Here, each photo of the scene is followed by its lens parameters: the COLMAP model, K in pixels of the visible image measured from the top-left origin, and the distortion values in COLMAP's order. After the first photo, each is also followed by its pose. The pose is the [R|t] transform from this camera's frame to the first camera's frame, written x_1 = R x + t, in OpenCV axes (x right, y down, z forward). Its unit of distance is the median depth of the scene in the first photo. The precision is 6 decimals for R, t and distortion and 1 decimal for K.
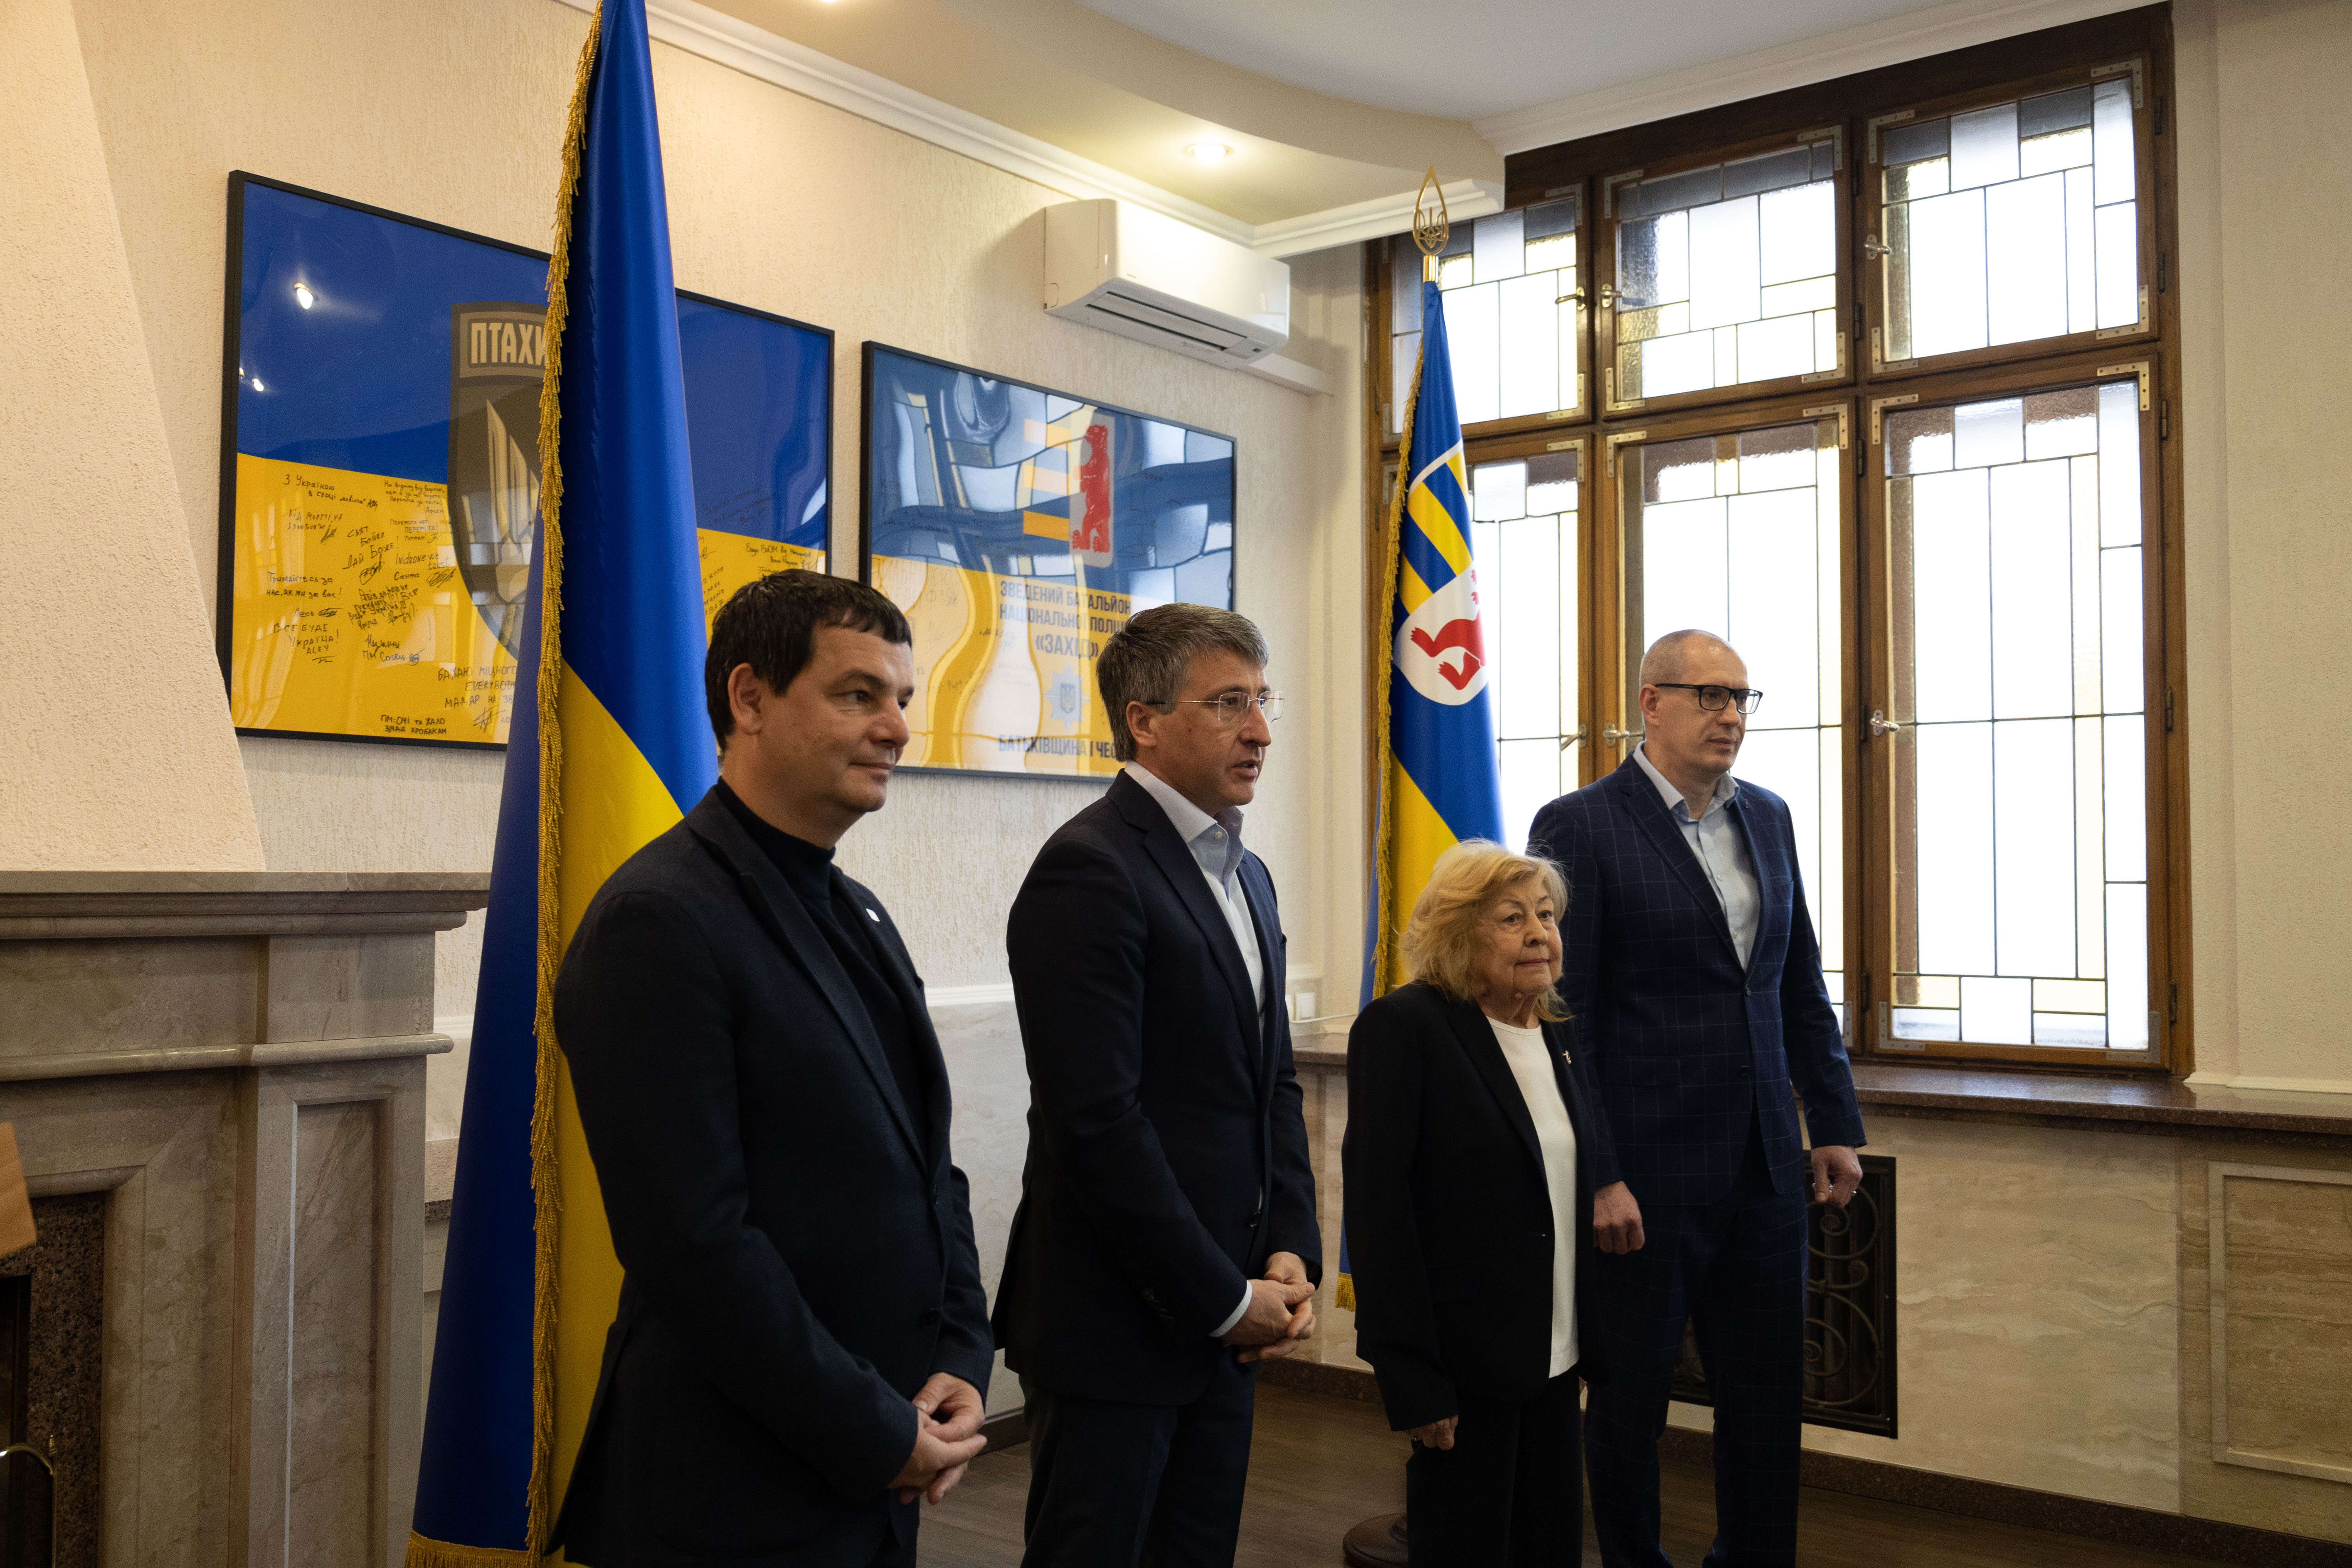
lens RADIAL K [[2139.7, 0, 1176.0], [0, 2139.7, 784.0], [0, 0, 1]] dist [-0.016649, 0.006598]
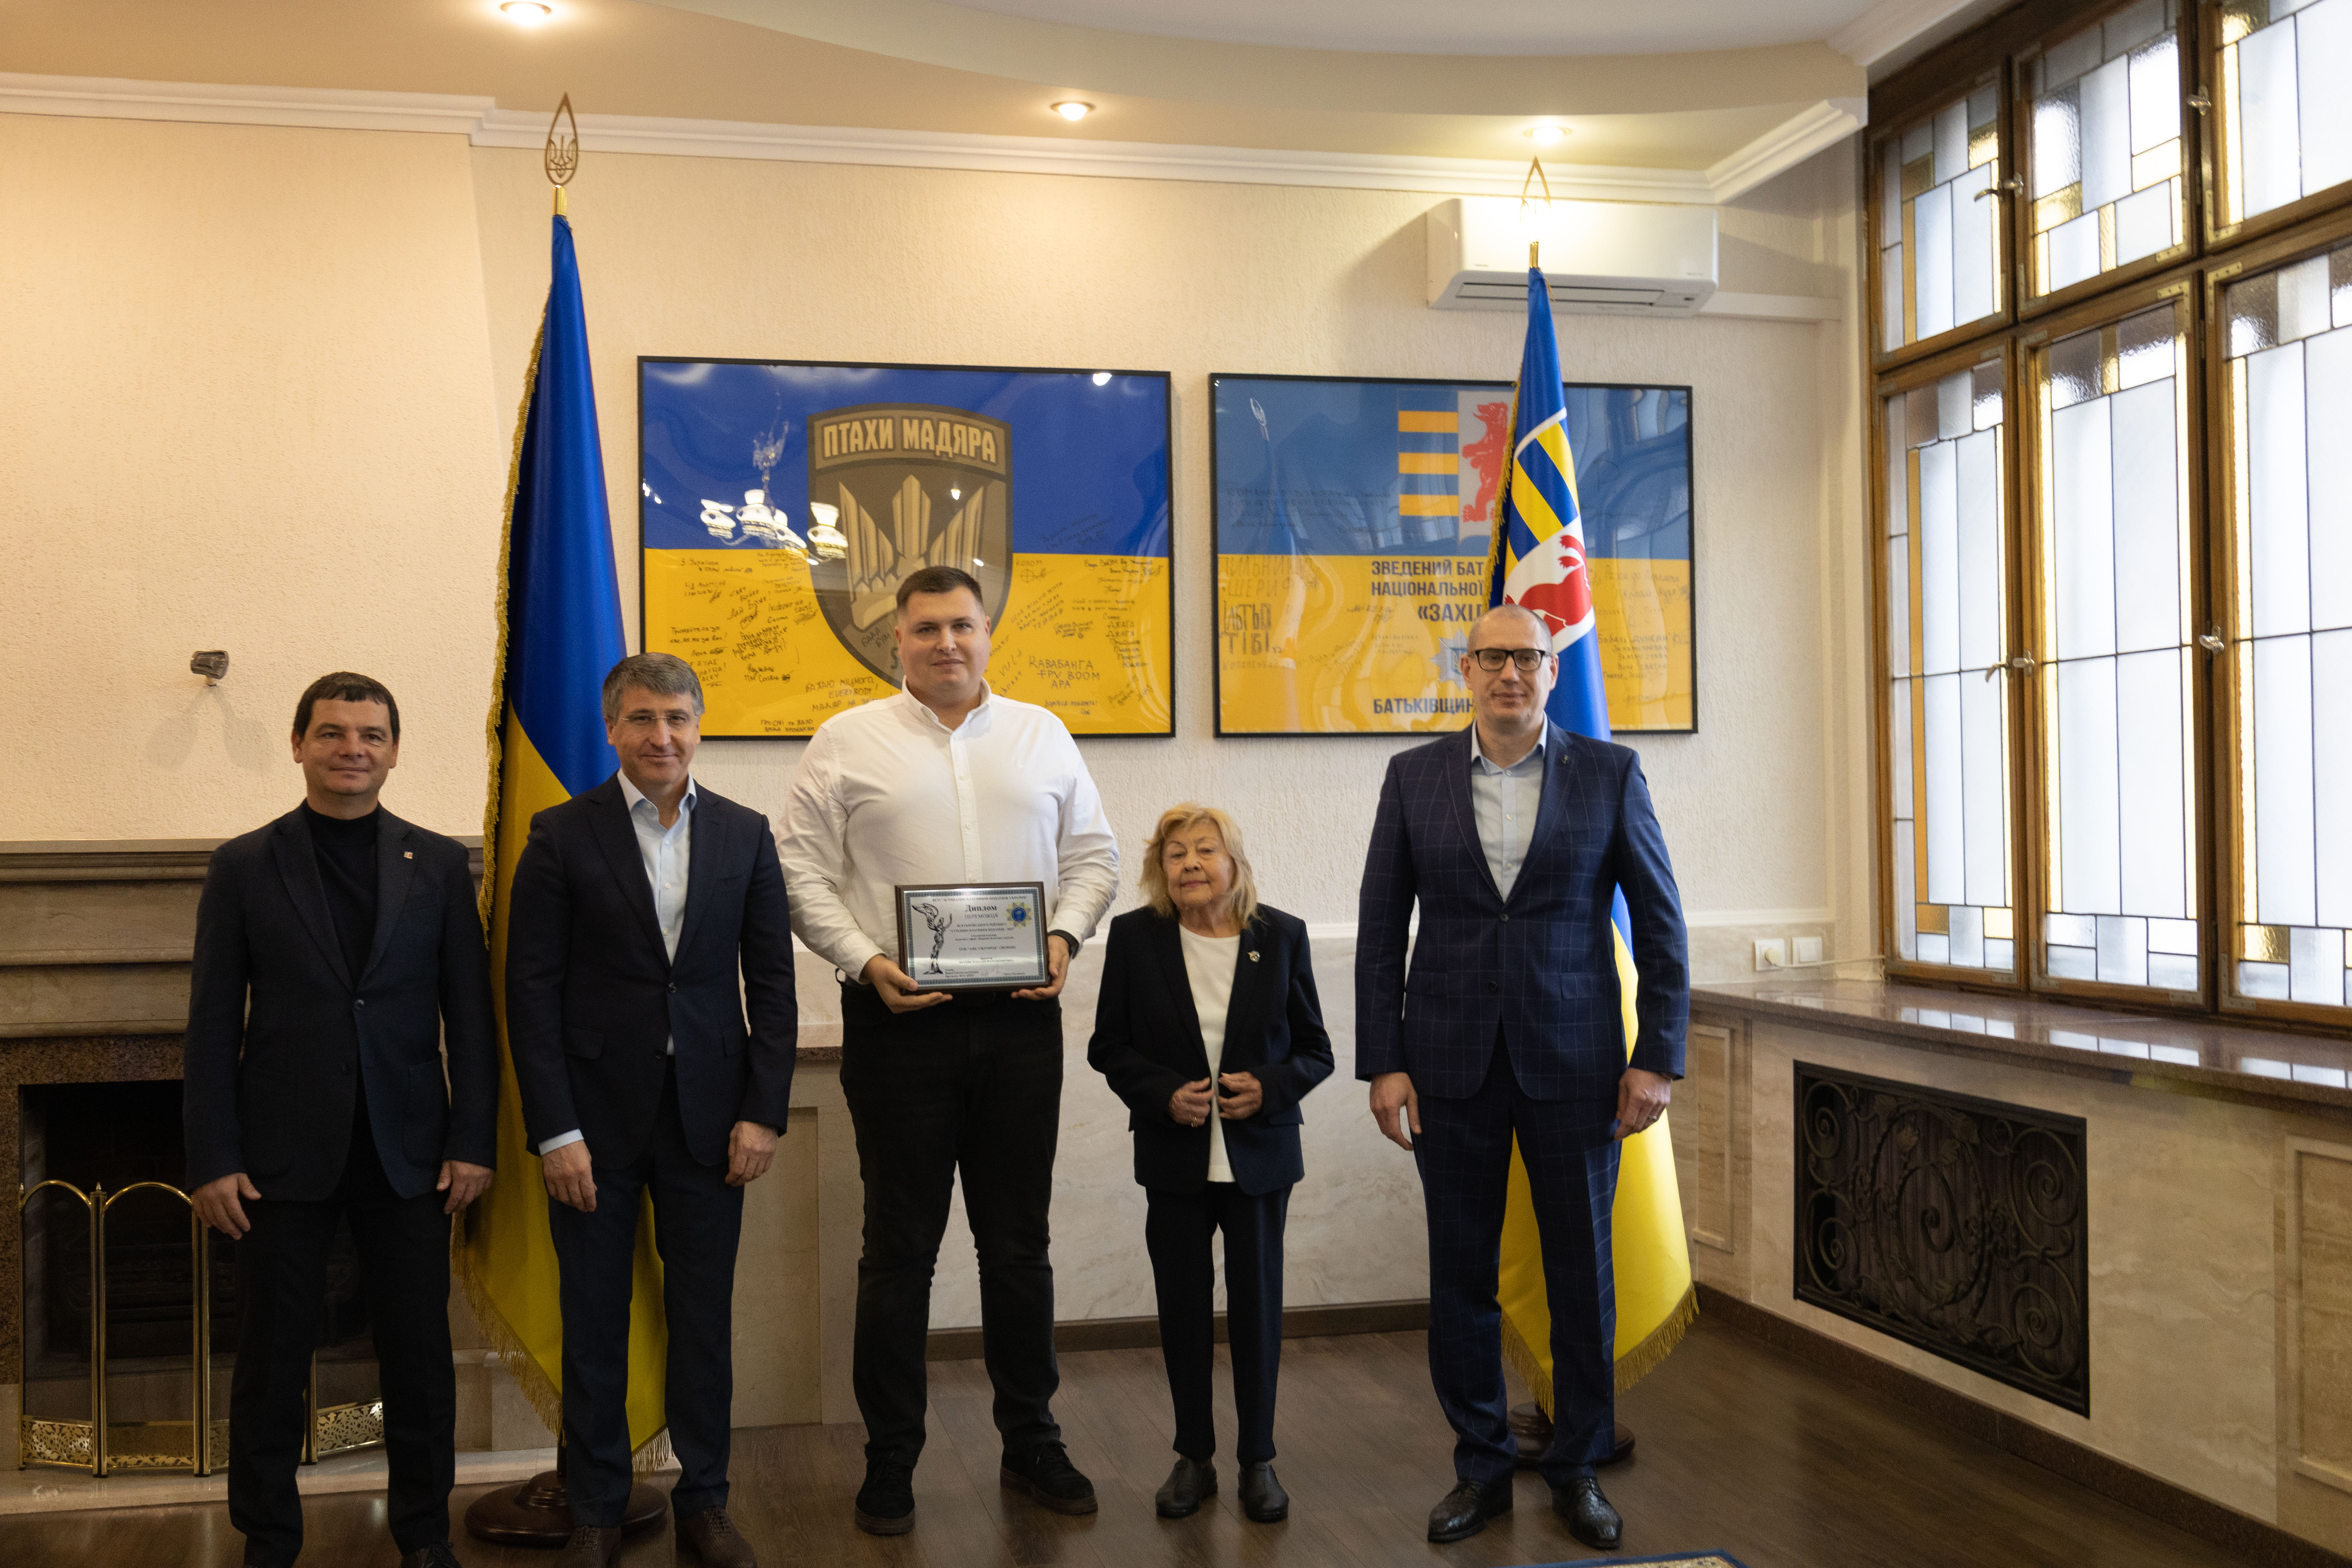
lens RADIAL K [[2448.2, 0, 1184.8], [0, 2448.2, 786.6], [0, 0, 1]] dist [0.002234, -0.003944]
pose [[0.779008, -0.021812, -0.626634, 0.722116], [0.041992, 0.998966, 0.017429, -0.004193], [0.625606, -0.039891, 0.779119, -0.070911]]
